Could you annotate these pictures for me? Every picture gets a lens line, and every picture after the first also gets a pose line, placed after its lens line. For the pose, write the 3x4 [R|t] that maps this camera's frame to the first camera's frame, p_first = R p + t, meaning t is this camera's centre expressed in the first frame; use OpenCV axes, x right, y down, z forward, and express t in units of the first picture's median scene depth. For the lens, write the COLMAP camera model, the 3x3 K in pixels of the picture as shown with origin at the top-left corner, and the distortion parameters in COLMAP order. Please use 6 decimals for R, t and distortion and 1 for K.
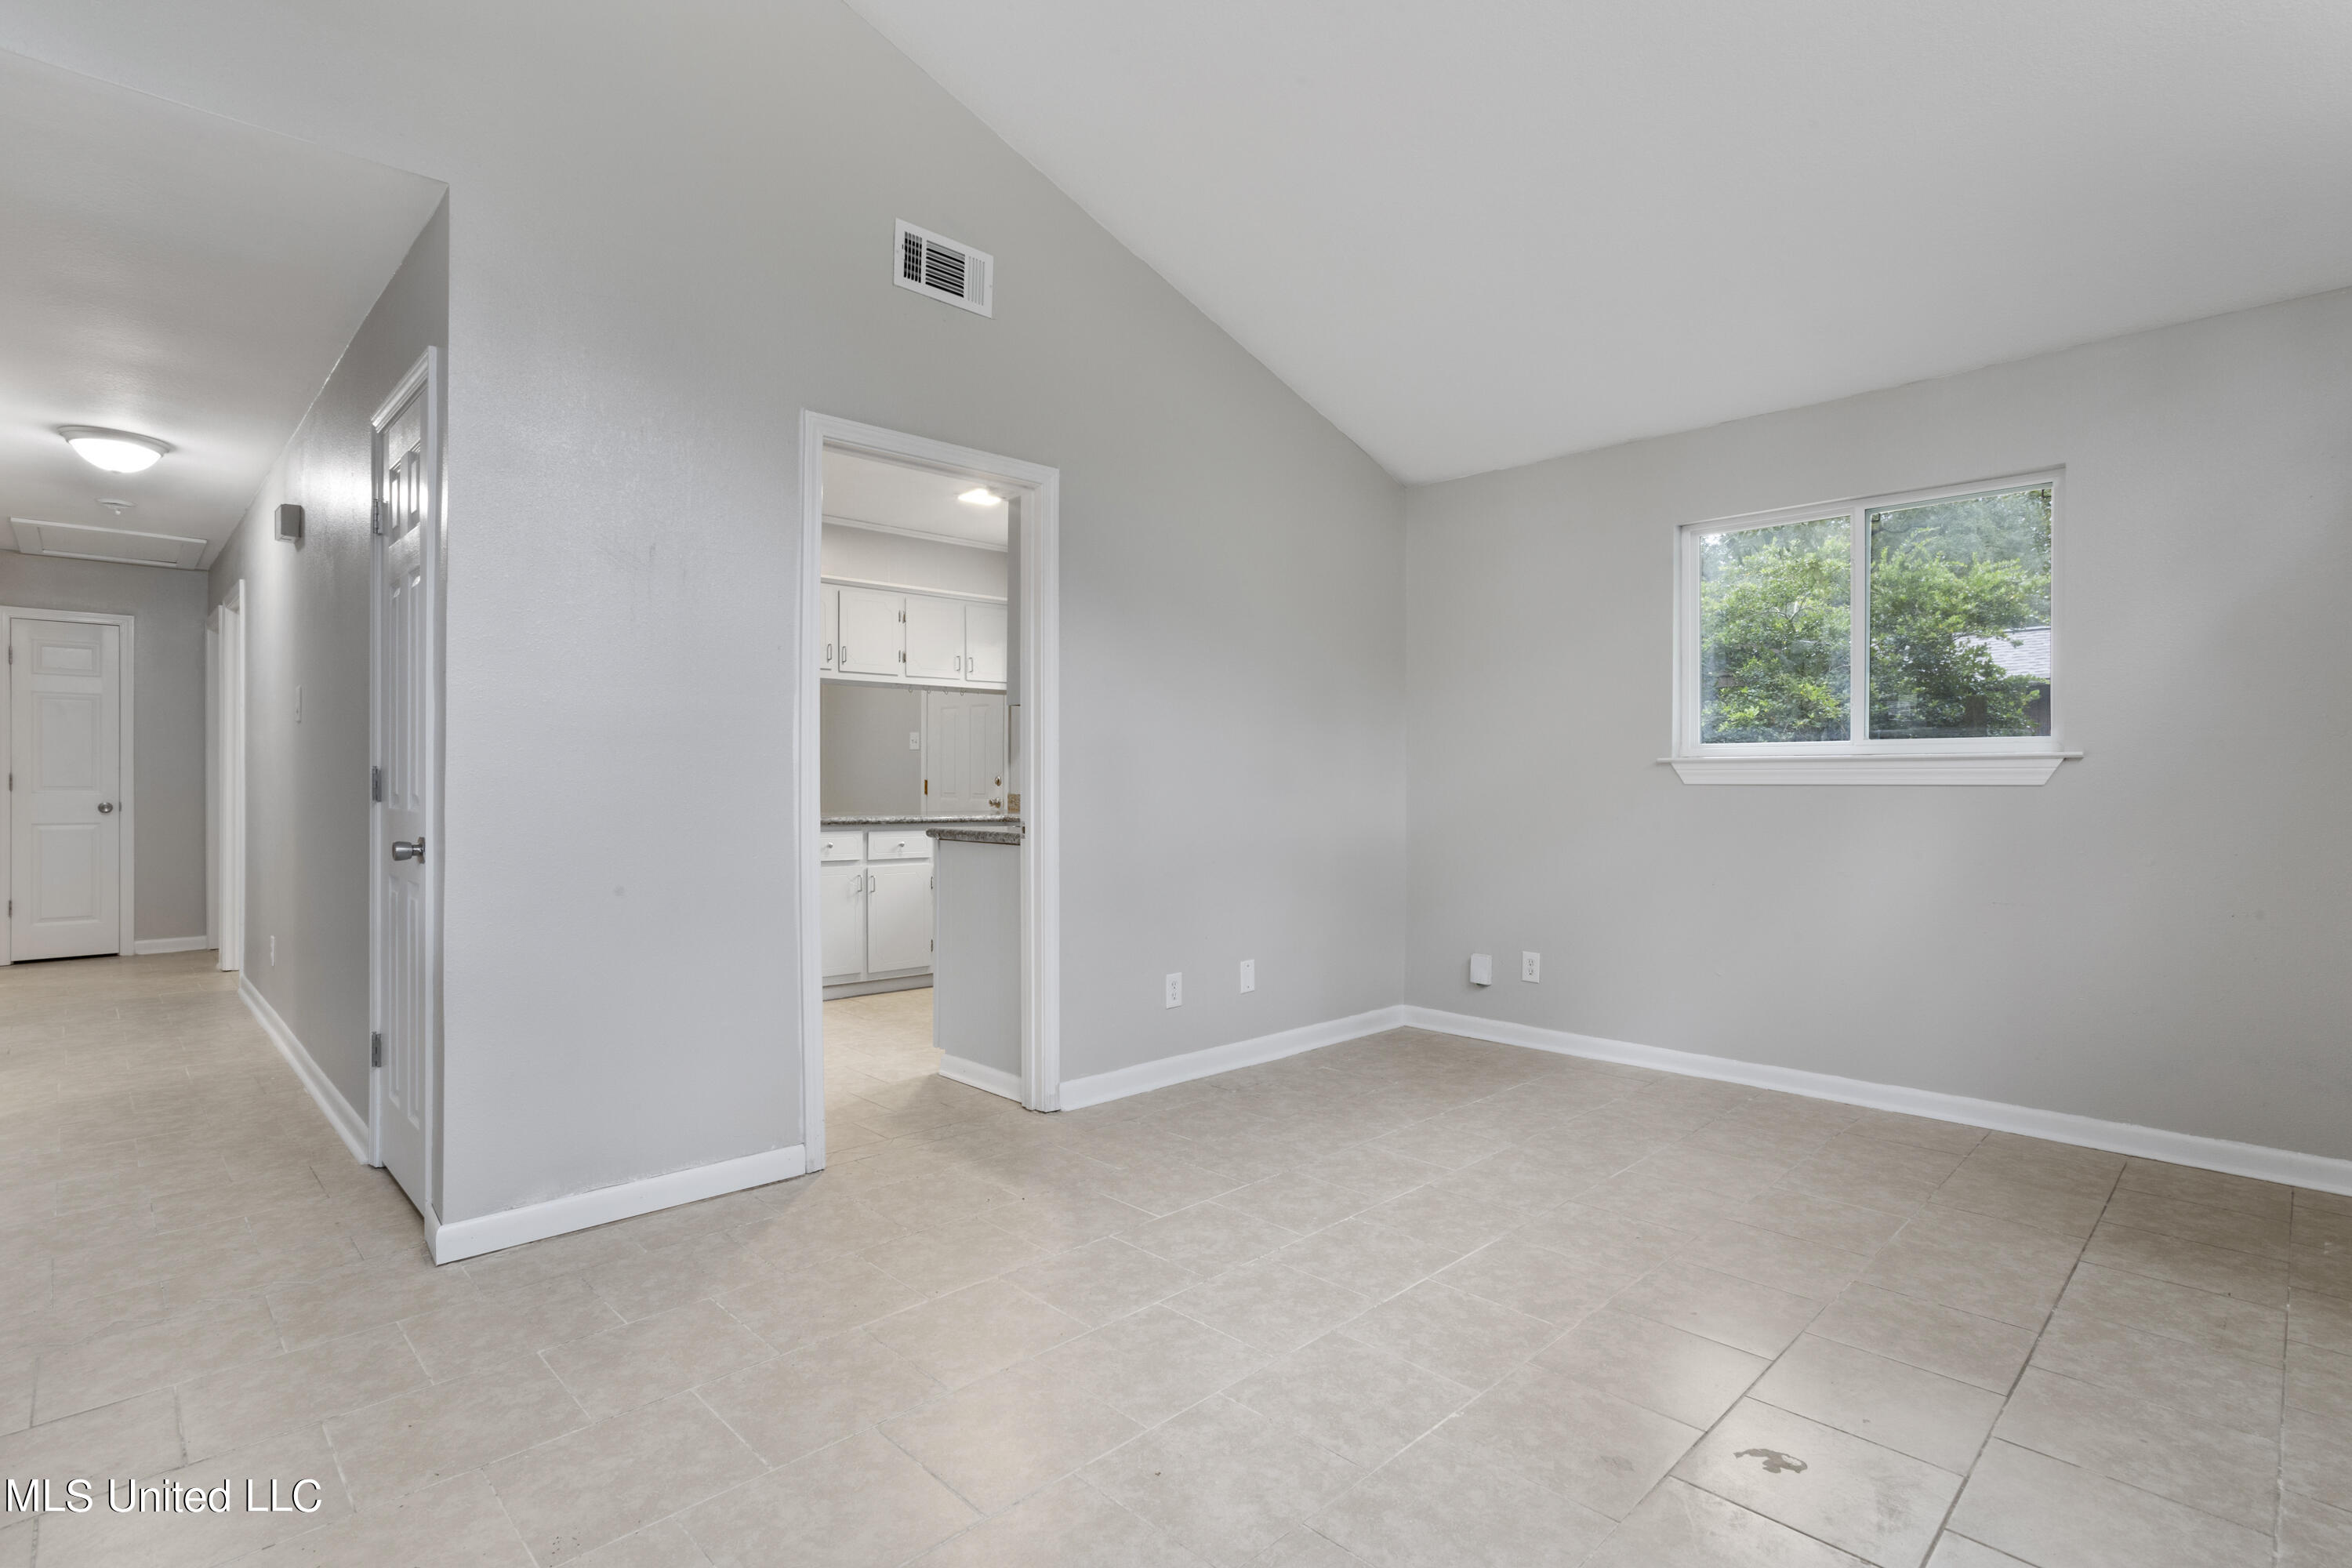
lens RADIAL K [[1132.6, 0, 1160.4], [0, 1132.6, 792.2], [0, 0, 1]] dist [-0.047790, 0.027805]
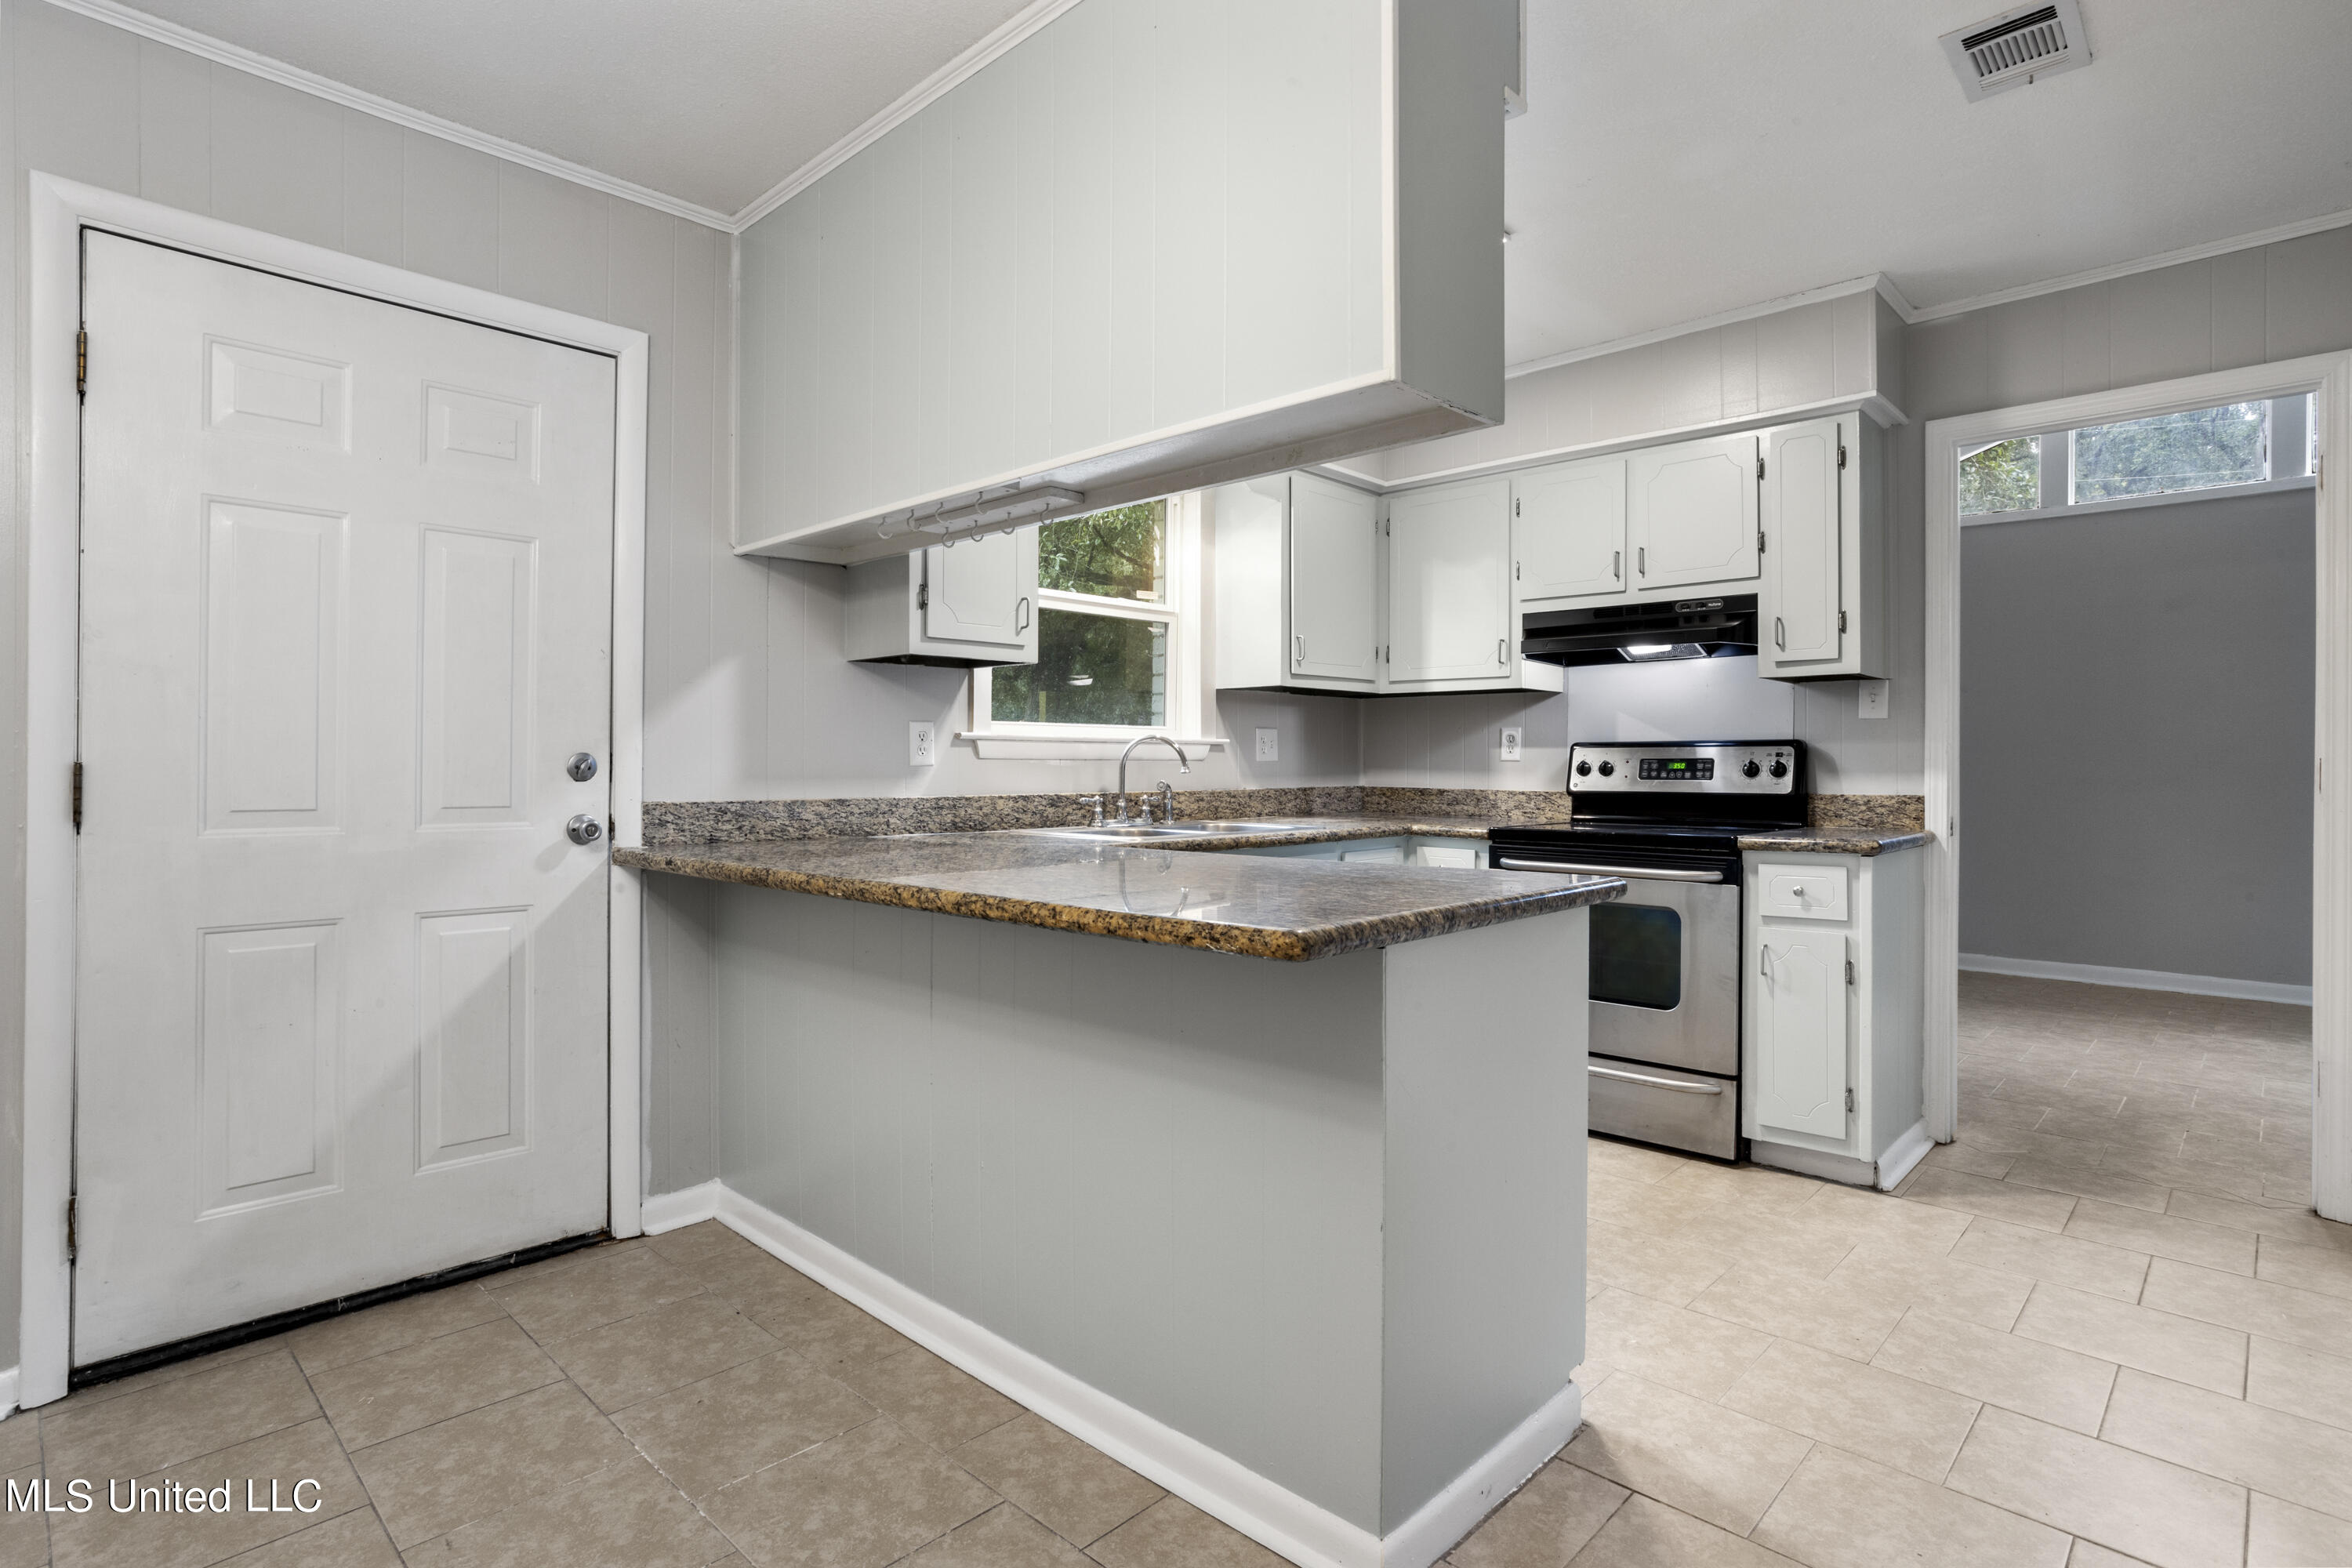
lens RADIAL K [[1176.5, 0, 1180.0], [0, 1176.5, 765.9], [0, 0, 1]] dist [-0.043925, 0.021921]
pose [[-0.033910, -0.005800, 0.999408, -1.251548], [0.005281, 0.999968, 0.005982, -0.027802], [-0.999411, 0.005480, -0.033879, 2.043098]]
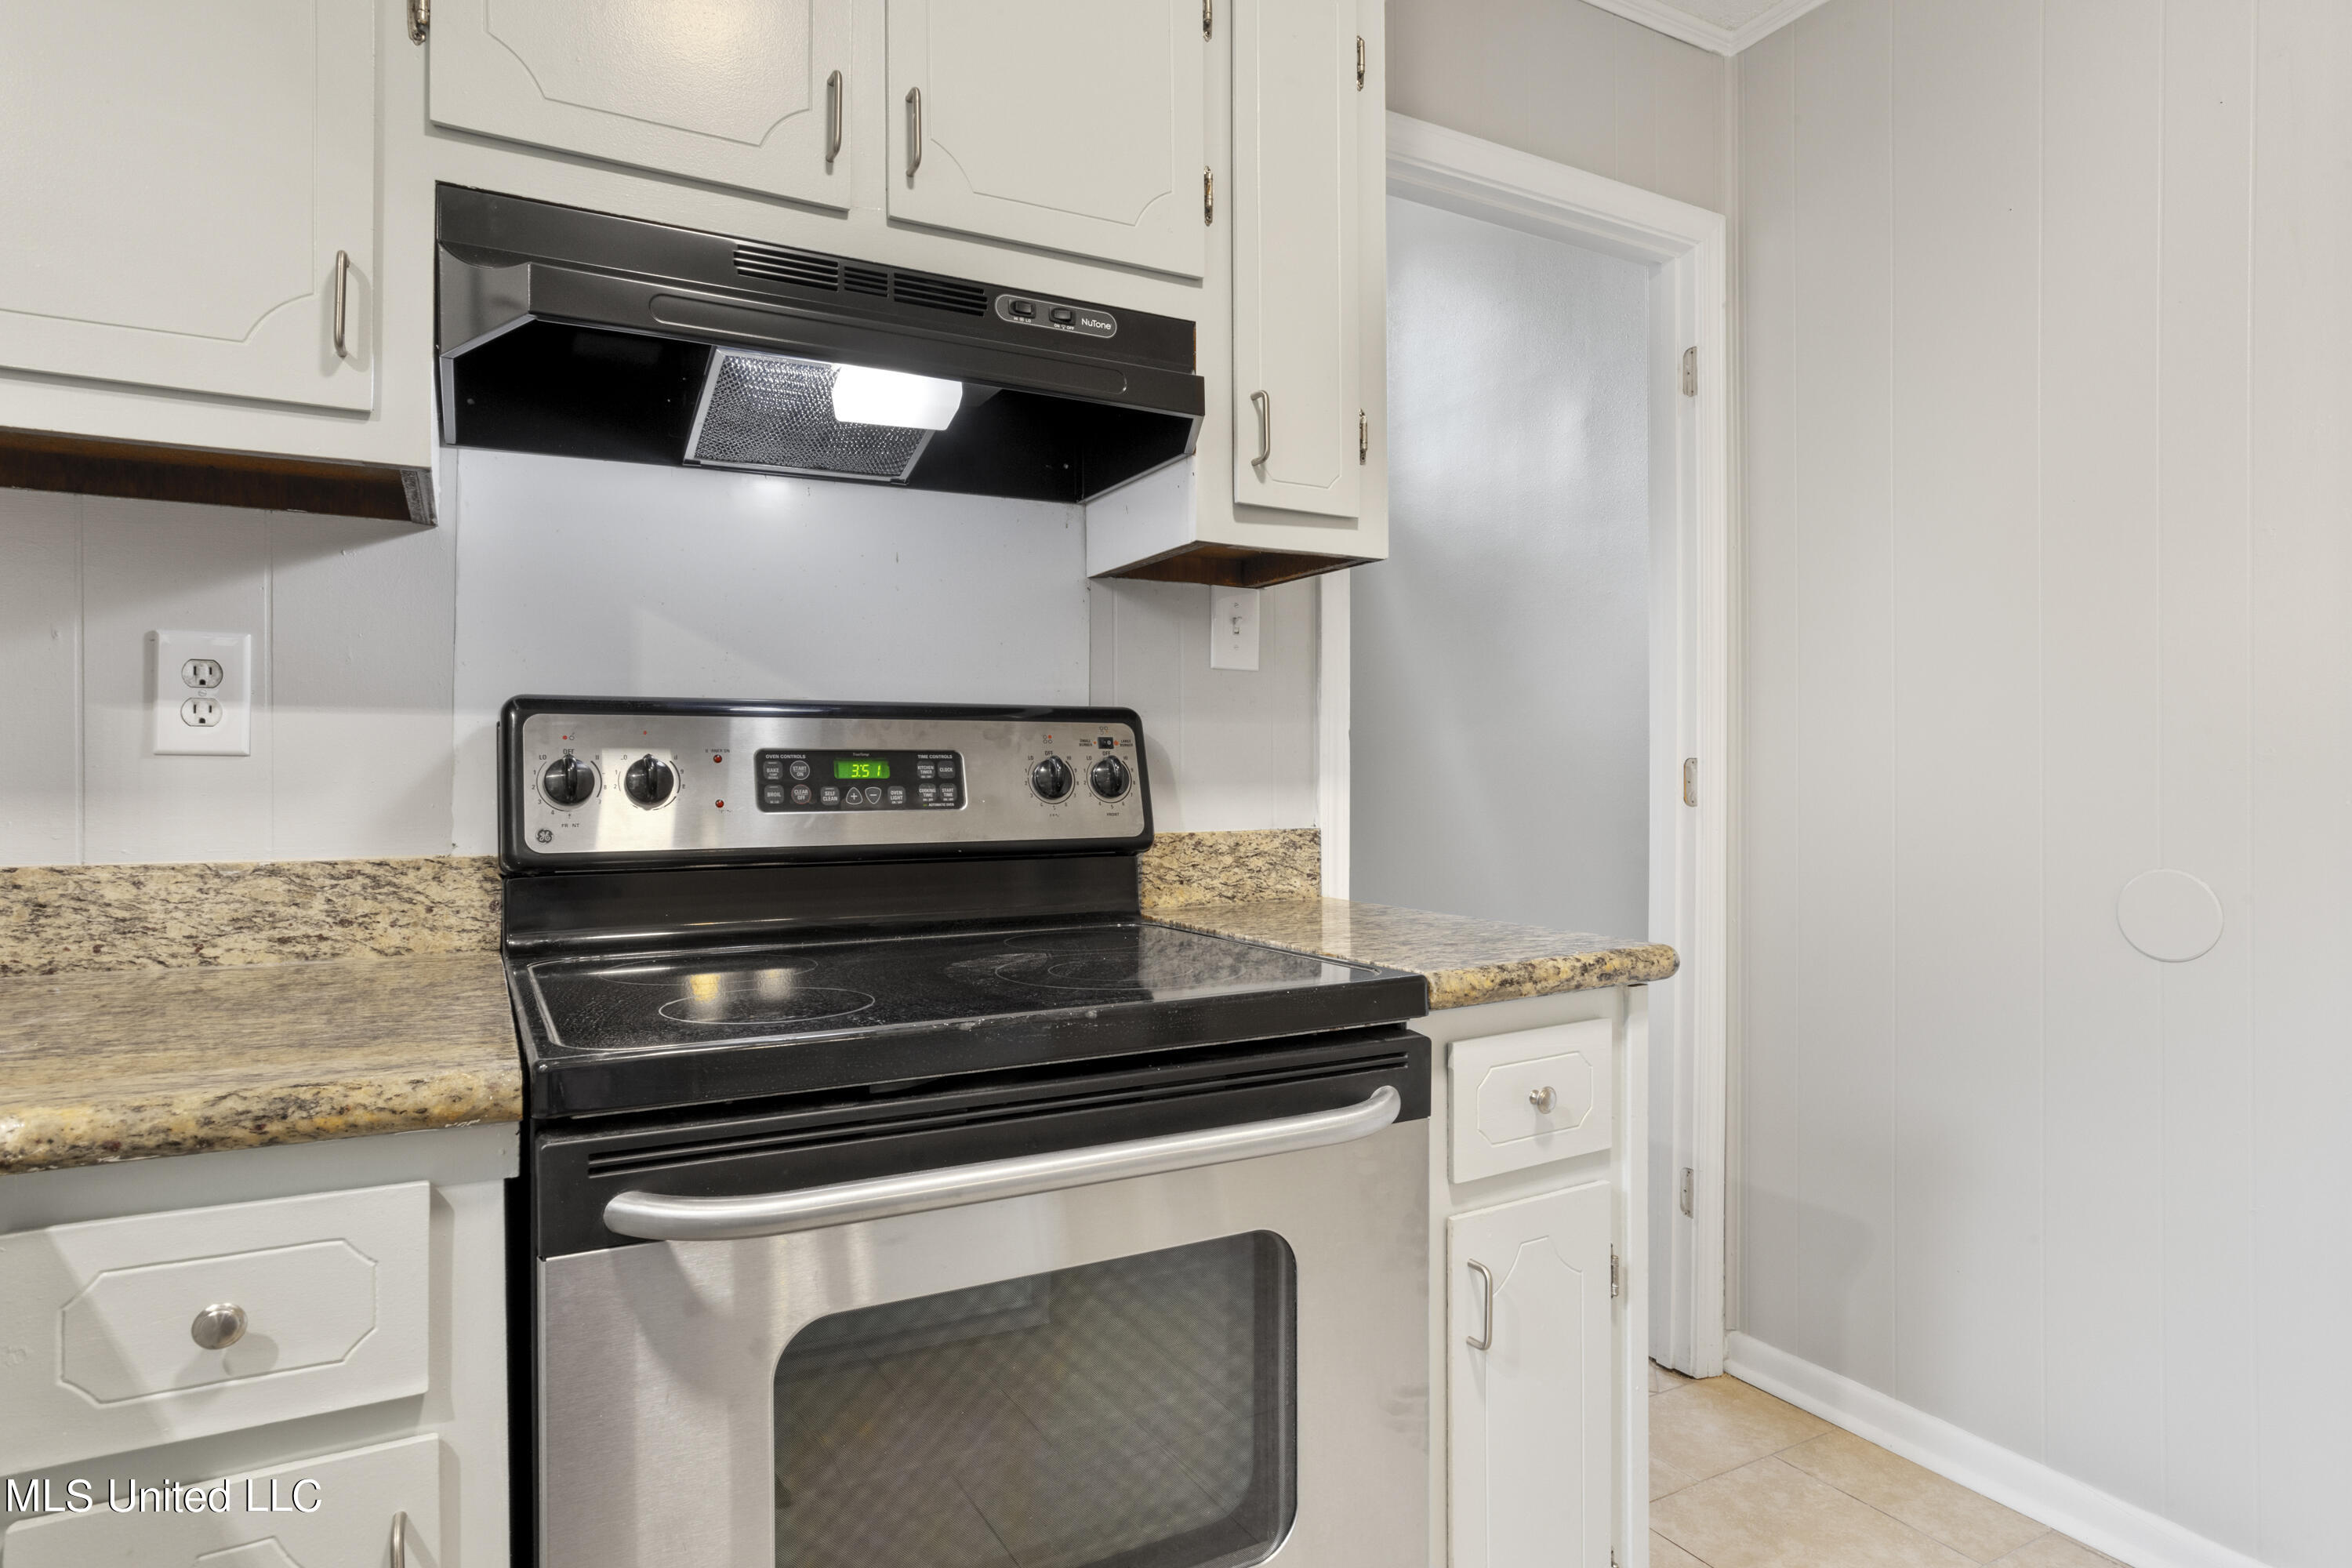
lens RADIAL K [[1303.6, 0, 1160.2], [0, 1303.6, 772.8], [0, 0, 1]] dist [-0.028875, 0.018501]
pose [[-0.962509, -0.000916, 0.271250, -0.242528], [0.000656, 0.999984, 0.005705, -0.019299], [-0.271250, 0.005669, -0.962492, 1.915326]]
